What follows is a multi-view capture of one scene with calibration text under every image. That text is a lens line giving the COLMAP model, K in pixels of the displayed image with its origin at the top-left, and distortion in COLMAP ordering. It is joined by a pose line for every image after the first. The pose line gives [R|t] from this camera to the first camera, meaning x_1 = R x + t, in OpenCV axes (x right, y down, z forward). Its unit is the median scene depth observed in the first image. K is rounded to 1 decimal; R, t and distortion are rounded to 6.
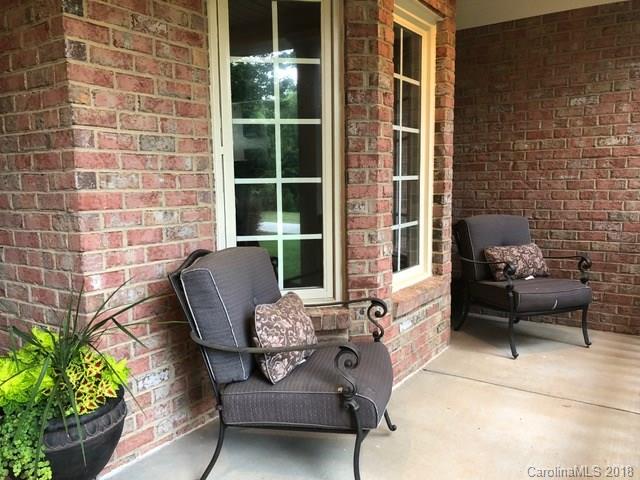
lens RADIAL K [[528.8, 0, 320.2], [0, 528.8, 242.6], [0, 0, 1]] dist [0.017401, -0.000950]
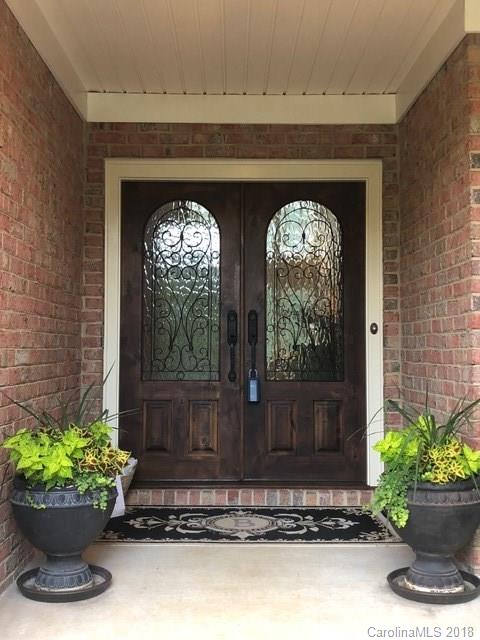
lens RADIAL K [[767.1, 0, 239.9], [0, 767.1, 319.7], [0, 0, 1]] dist [-0.004734, 0.000000]
pose [[0.562825, -0.013067, -0.826473, 0.673857], [-0.109574, 0.989871, -0.090270, 0.132276], [0.819281, 0.141366, 0.555692, -0.372796]]
